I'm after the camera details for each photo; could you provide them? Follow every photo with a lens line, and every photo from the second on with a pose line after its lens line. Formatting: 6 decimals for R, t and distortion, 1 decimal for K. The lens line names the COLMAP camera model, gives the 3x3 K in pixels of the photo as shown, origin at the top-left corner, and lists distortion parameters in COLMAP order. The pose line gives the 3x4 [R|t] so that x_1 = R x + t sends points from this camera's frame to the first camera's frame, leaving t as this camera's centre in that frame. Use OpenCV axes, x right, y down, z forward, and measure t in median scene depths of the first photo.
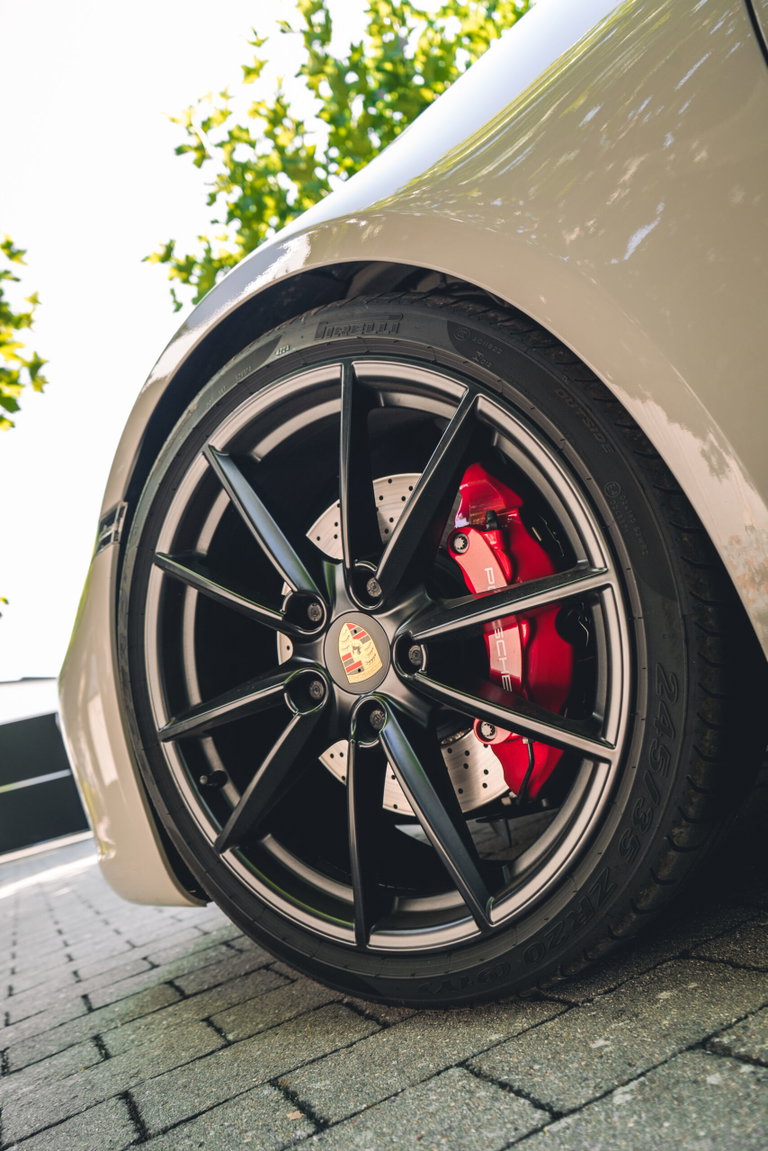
lens RADIAL K [[885.7, 0, 383.6], [0, 885.7, 574.6], [0, 0, 1]] dist [-0.016252, 0.004424]
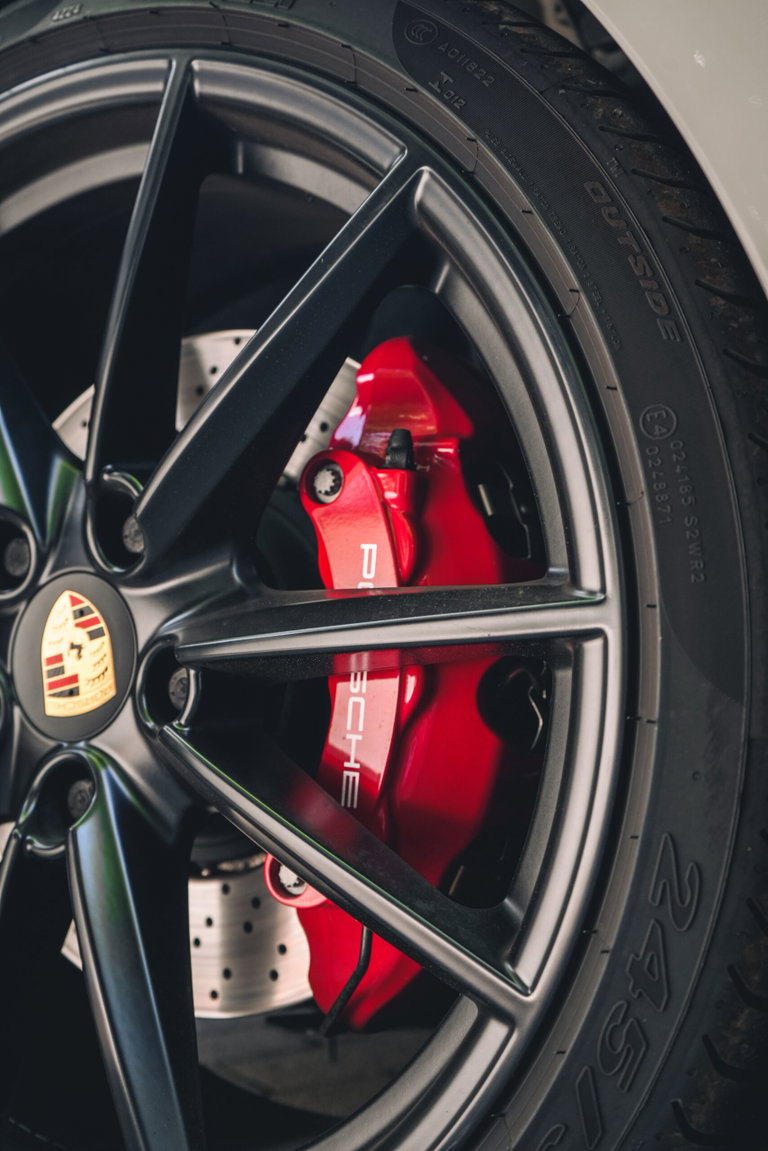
lens RADIAL K [[1253.4, 0, 384.2], [0, 1253.4, 575.7], [0, 0, 1]] dist [0.015915, 0.000000]
pose [[0.972304, 0.226758, 0.056624, 0.094293], [-0.227048, 0.973883, -0.001328, 0.008409], [-0.055446, -0.011565, 0.998395, 0.333148]]
